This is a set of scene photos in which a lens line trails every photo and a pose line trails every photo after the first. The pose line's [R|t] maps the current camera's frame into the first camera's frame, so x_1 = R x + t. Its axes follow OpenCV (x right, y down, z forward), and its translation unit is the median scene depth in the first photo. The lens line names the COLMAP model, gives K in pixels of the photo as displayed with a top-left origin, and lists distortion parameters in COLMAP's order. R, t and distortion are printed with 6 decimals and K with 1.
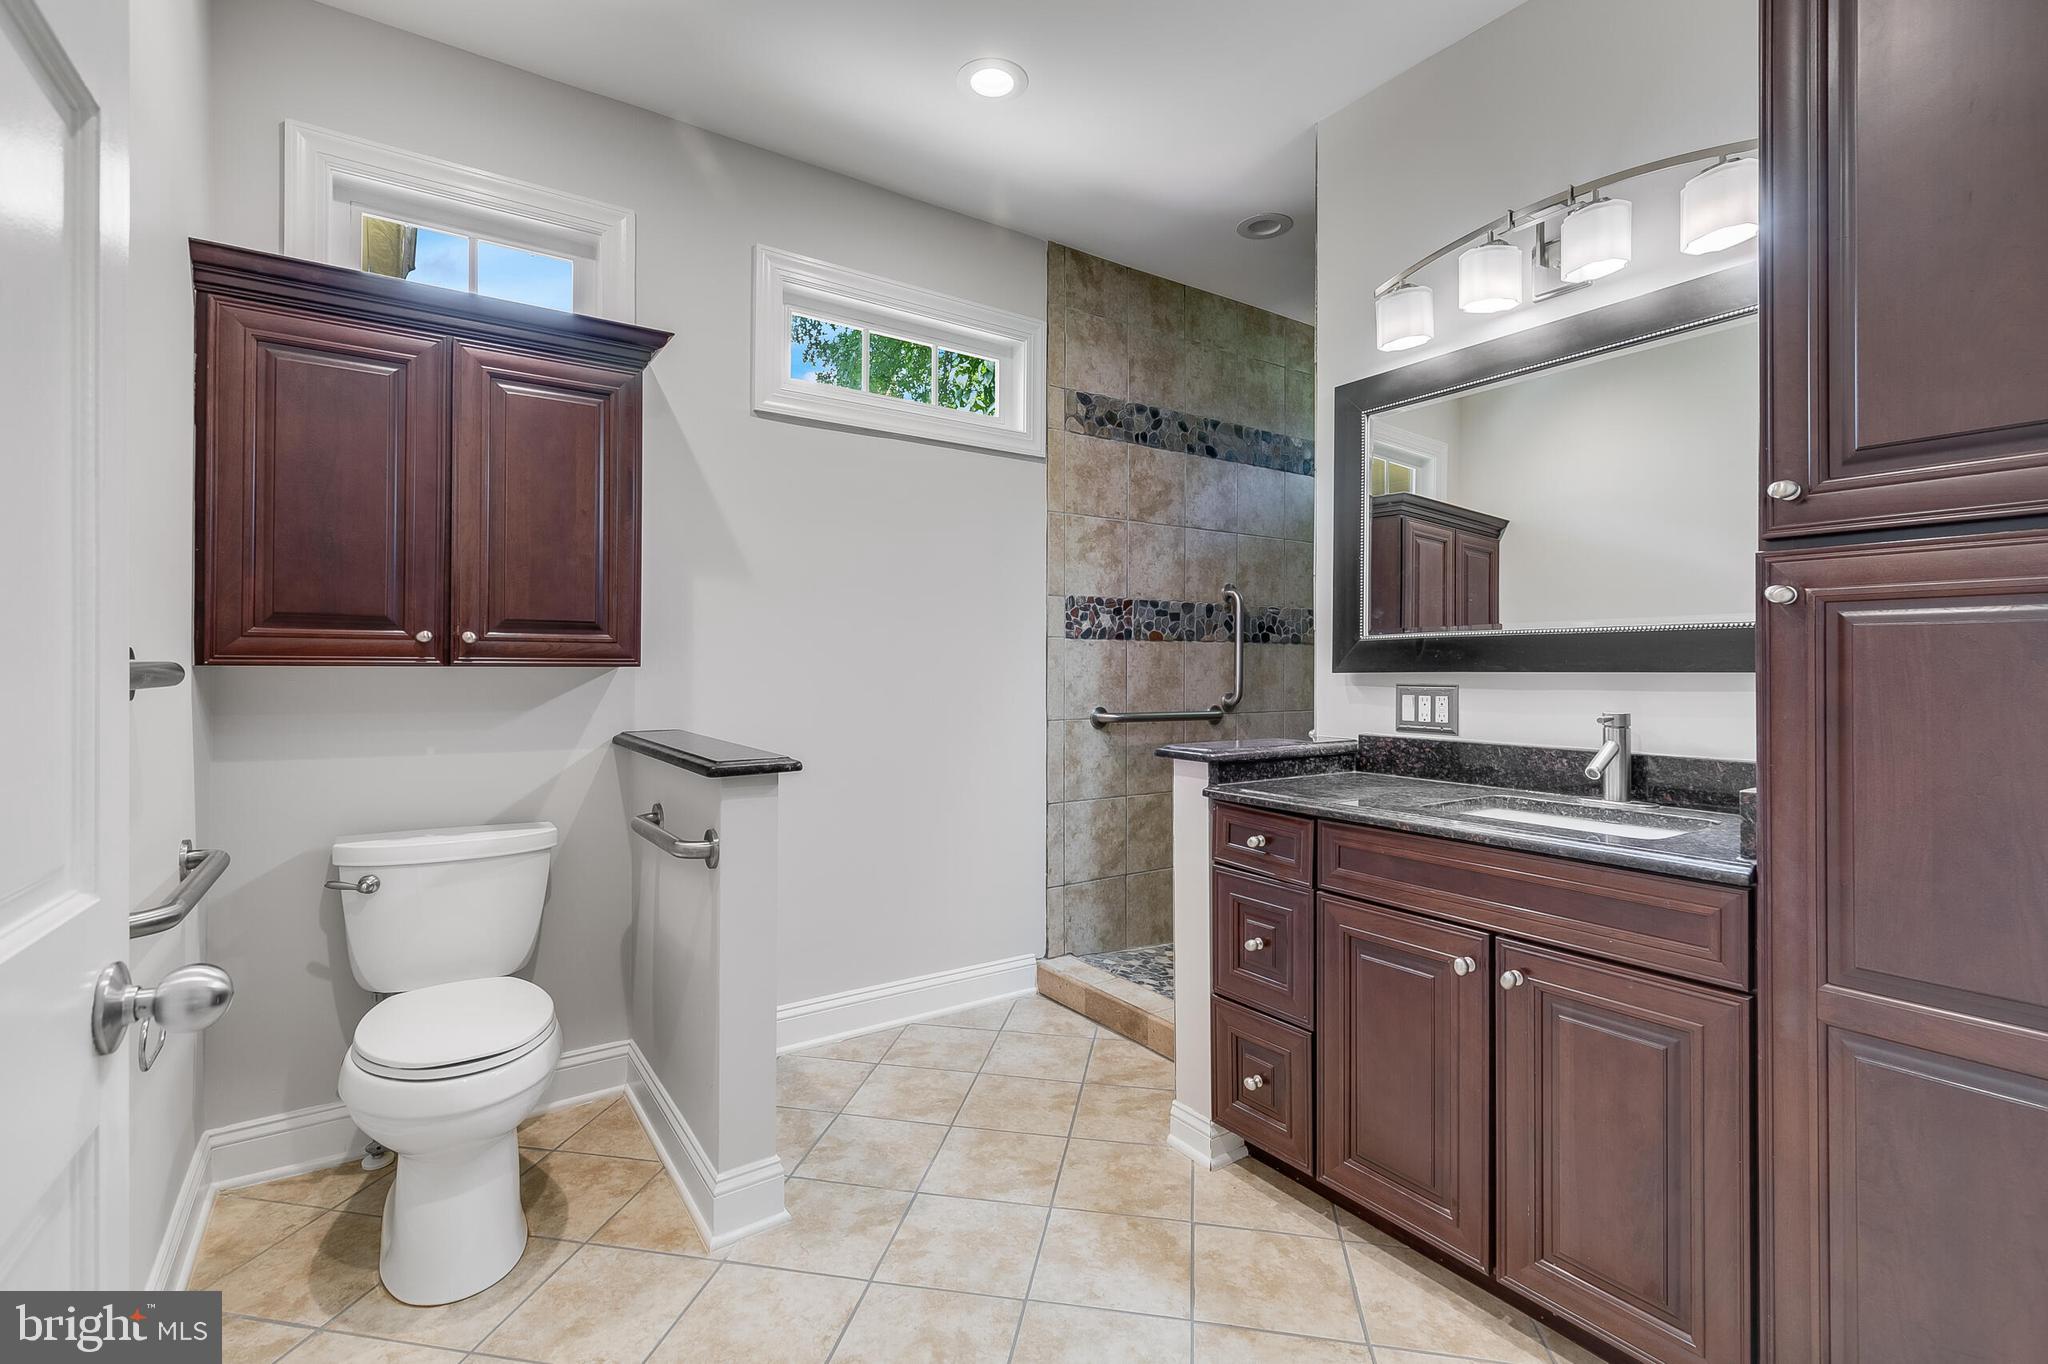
lens RADIAL K [[924.7, 0, 1026.8], [0, 924.7, 670.3], [0, 0, 1]] dist [0.004683, -0.001819]
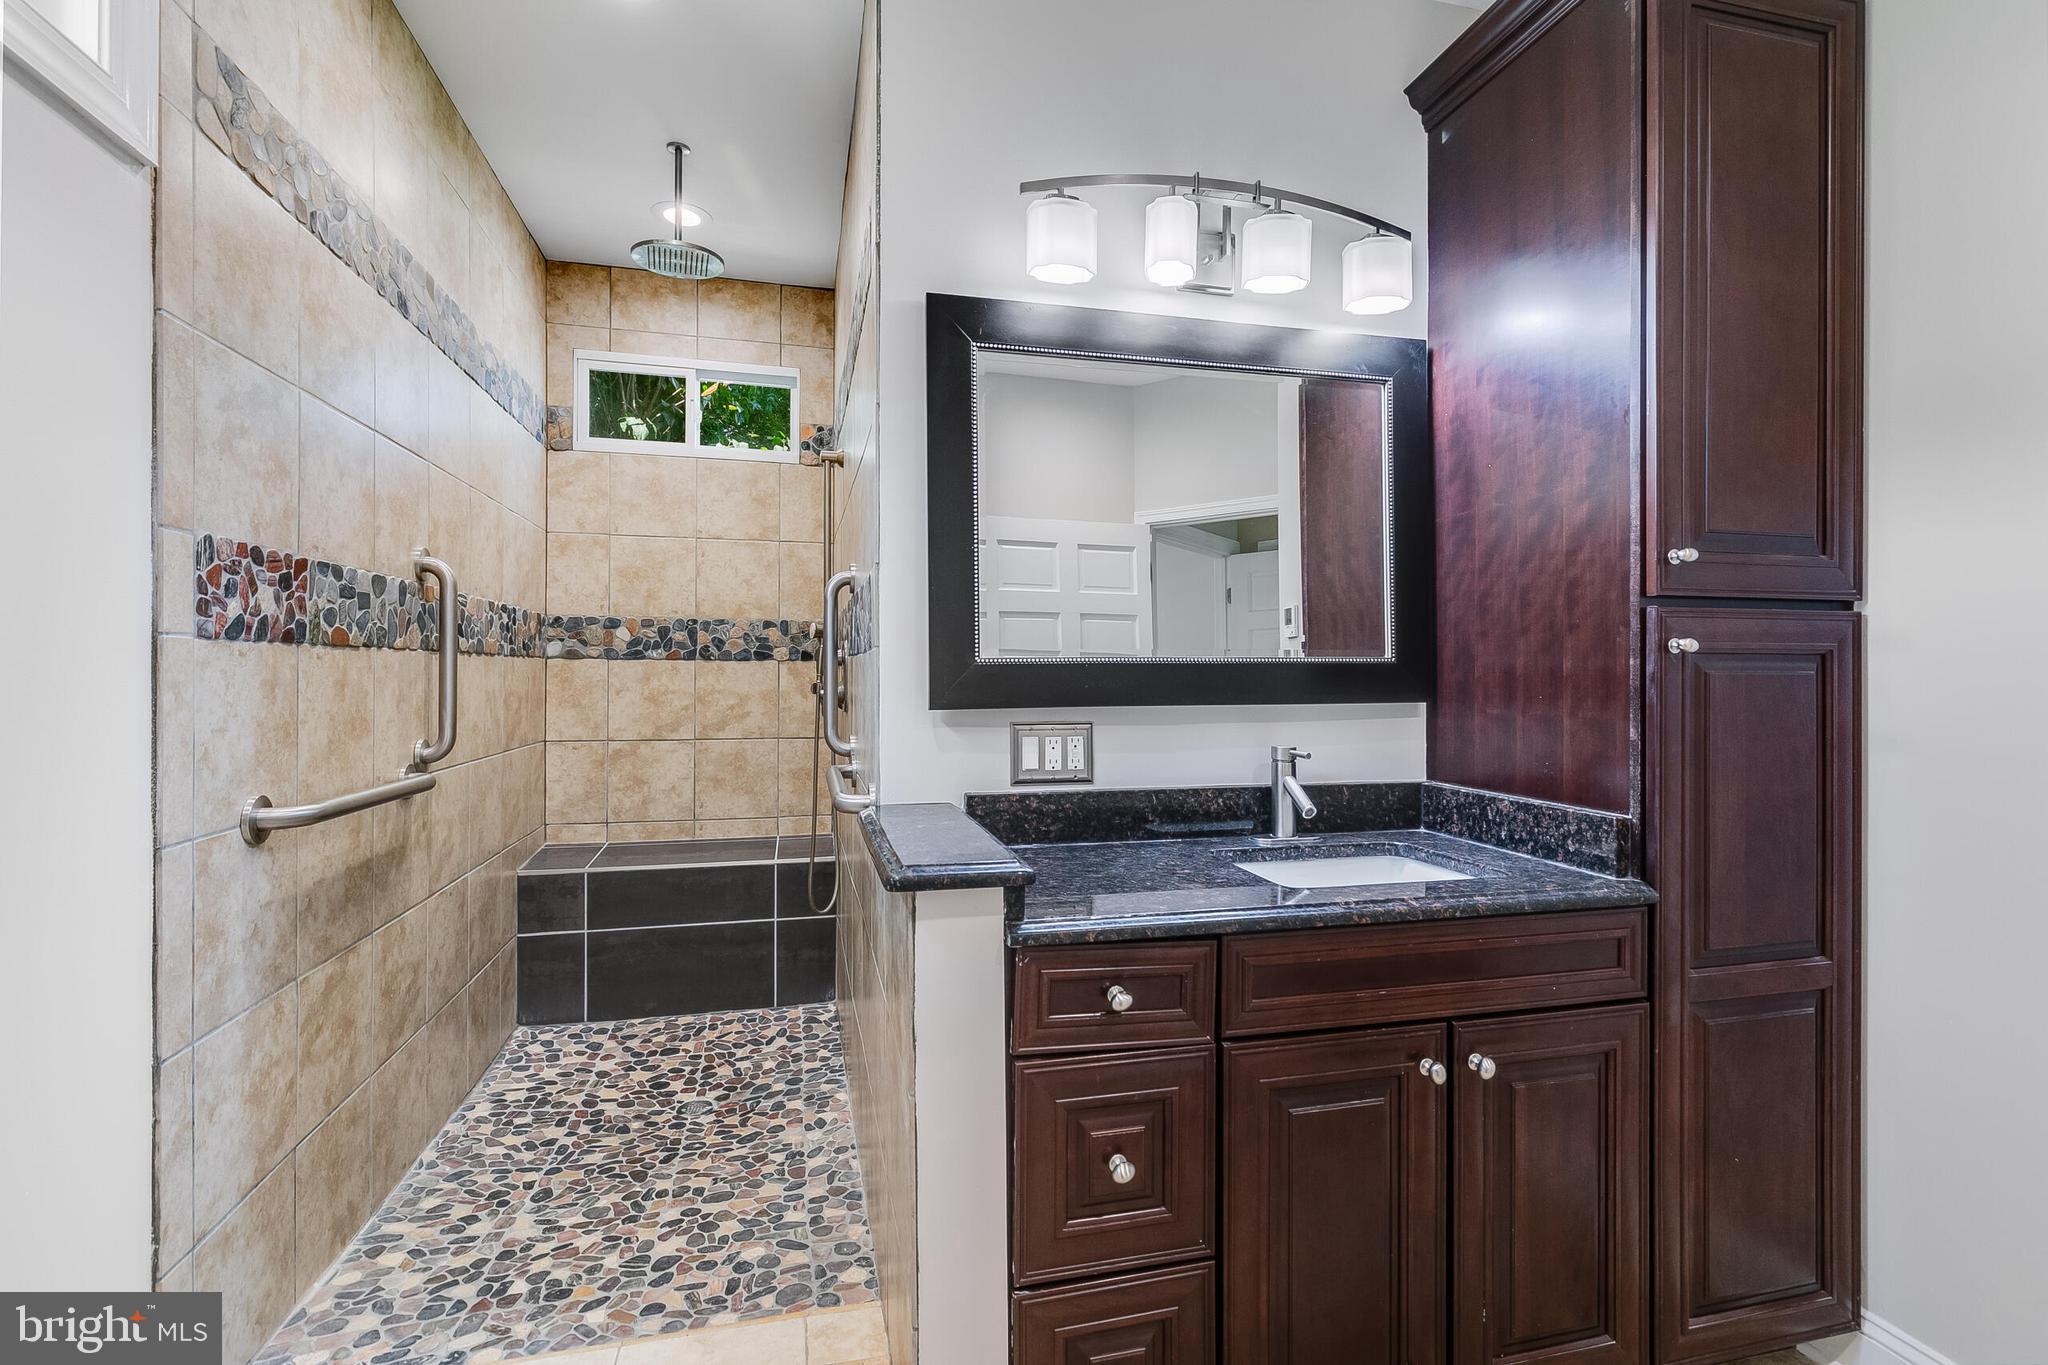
lens RADIAL K [[924.7, 0, 1024.1], [0, 924.7, 672.1], [0, 0, 1]] dist [0.004683, -0.001819]
pose [[0.352980, -0.002517, 0.935627, -0.210359], [0.003003, 0.999994, 0.001557, -0.019250], [-0.935626, 0.002260, 0.352986, 0.514803]]
